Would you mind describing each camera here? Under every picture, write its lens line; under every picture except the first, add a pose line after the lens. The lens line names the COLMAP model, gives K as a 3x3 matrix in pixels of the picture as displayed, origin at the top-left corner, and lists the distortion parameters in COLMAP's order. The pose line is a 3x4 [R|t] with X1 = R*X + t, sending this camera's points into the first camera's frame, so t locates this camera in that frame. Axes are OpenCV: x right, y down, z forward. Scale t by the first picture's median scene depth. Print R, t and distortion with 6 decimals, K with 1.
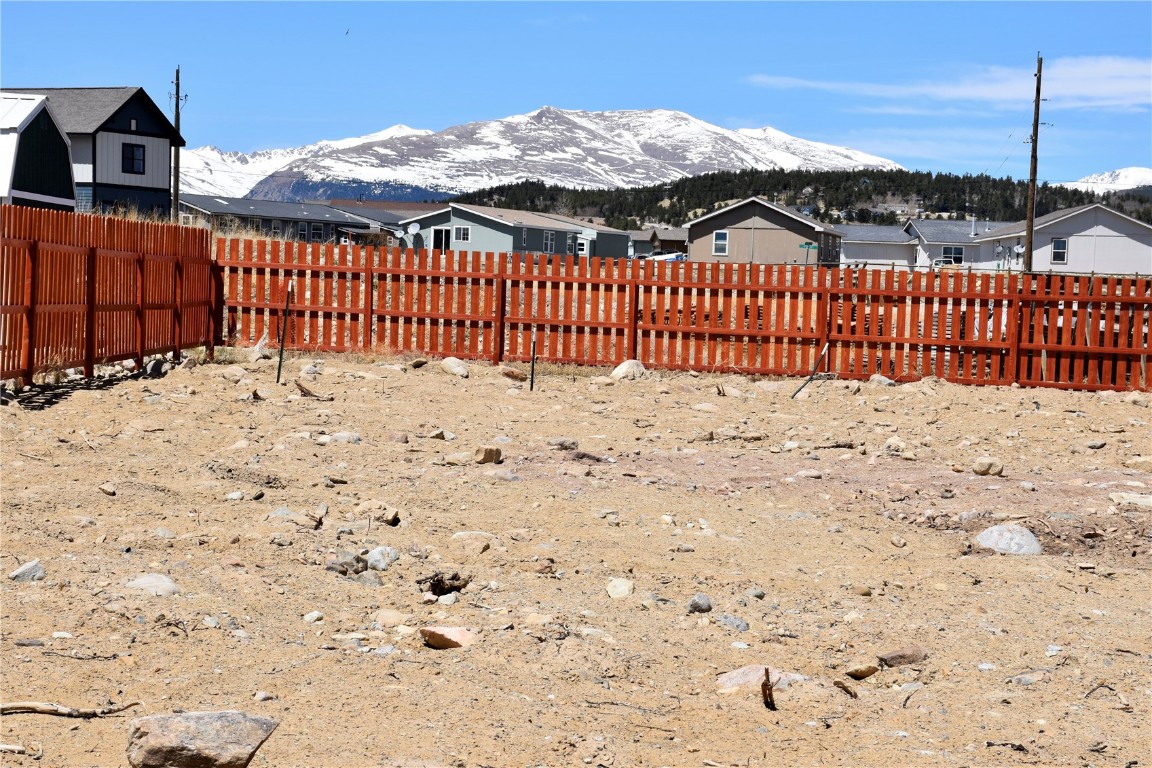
lens RADIAL K [[2419.5, 0, 576.4], [0, 2419.5, 387.4], [0, 0, 1]] dist [0.405115, 1.709821]
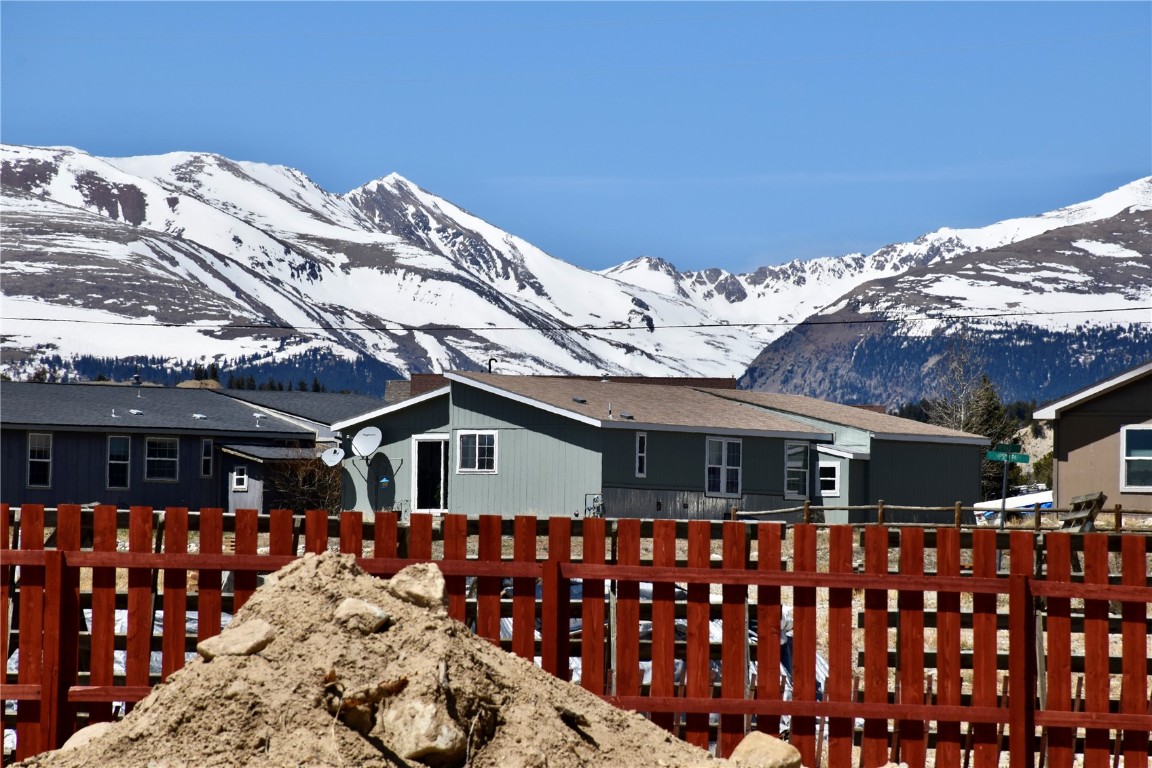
lens RADIAL K [[6499.3, 0, 581.6], [0, 6499.3, 397.7], [0, 0, 1]] dist [2.713366, 9.265070]
pose [[0.985551, -0.027688, -0.167103, 0.132375], [0.015166, 0.997011, -0.075754, 0.005367], [0.168701, 0.072125, 0.983025, 0.002238]]
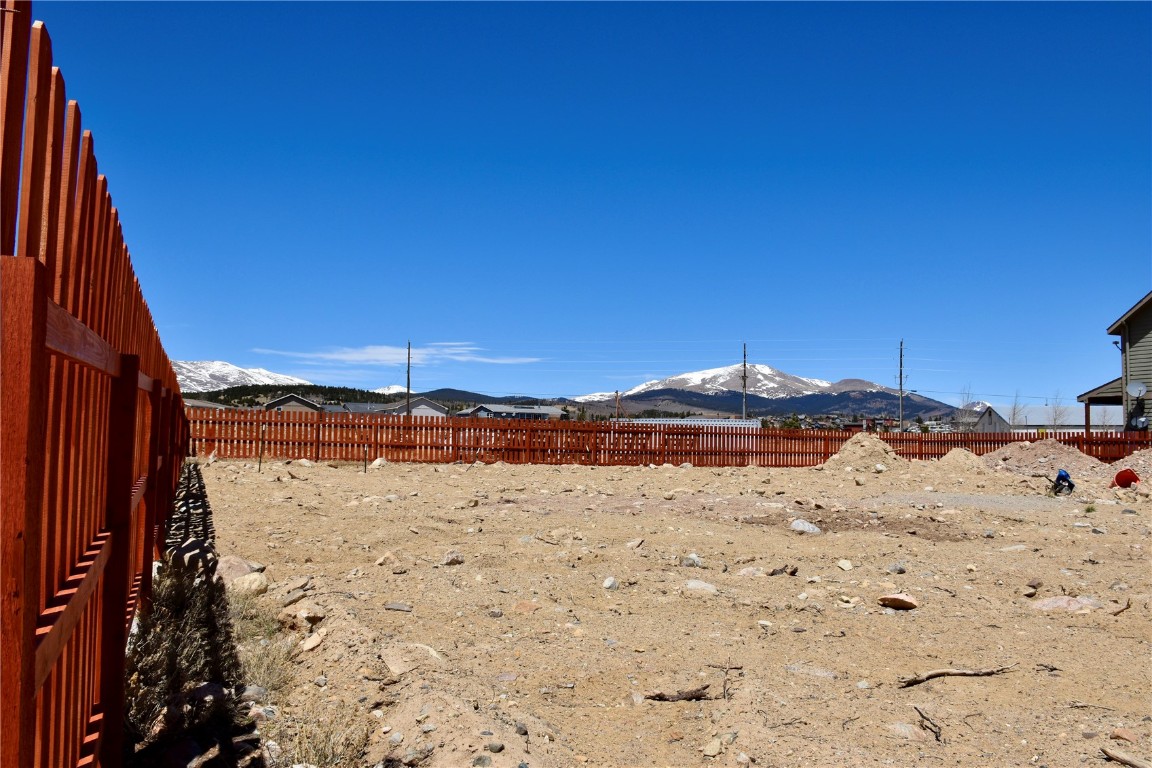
lens RADIAL K [[909.5, 0, 580.1], [0, 909.5, 385.2], [0, 0, 1]] dist [-0.146403, 0.109305]
pose [[0.911334, -0.000970, 0.411666, -0.034519], [0.037382, 0.996061, -0.080408, -0.000860], [-0.409967, 0.088668, 0.907780, 0.030220]]
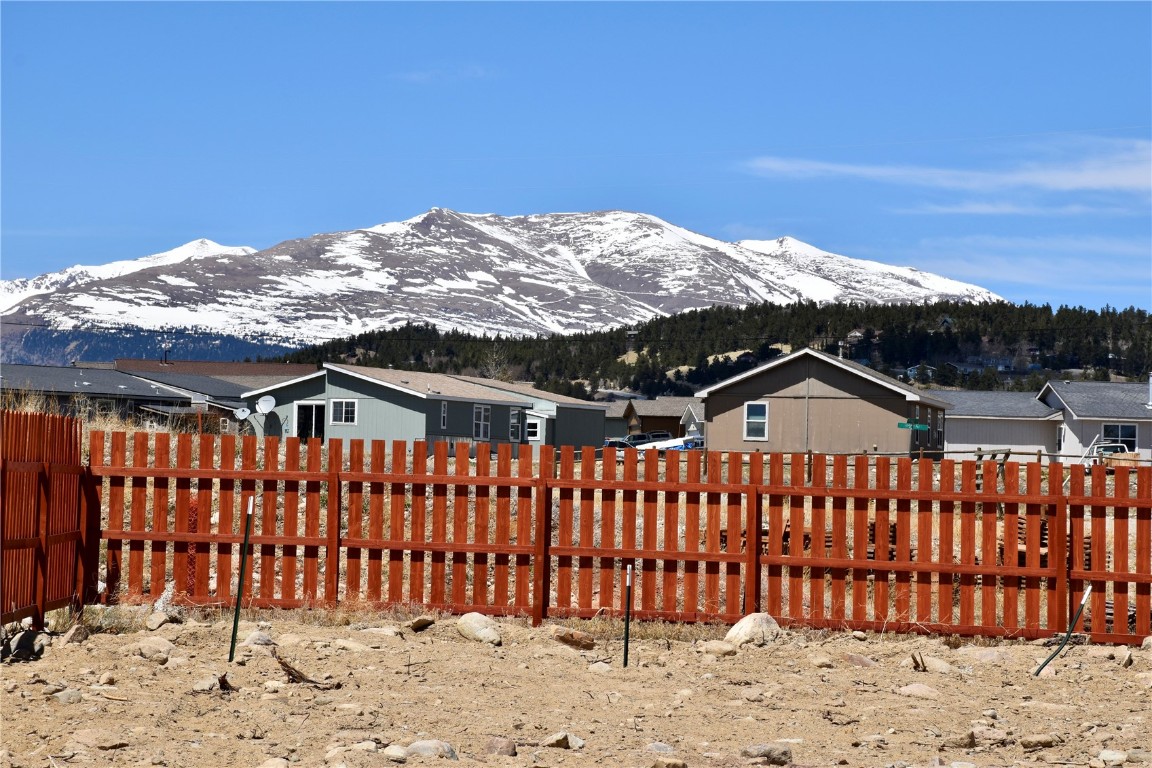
lens RADIAL K [[3852.0, 0, 582.7], [0, 3852.0, 388.5], [0, 0, 1]] dist [1.117561, 3.113402]
pose [[0.999584, -0.013112, 0.025673, -0.010471], [0.014827, 0.997591, -0.067769, -0.000445], [-0.024722, 0.068121, 0.997371, -0.001458]]
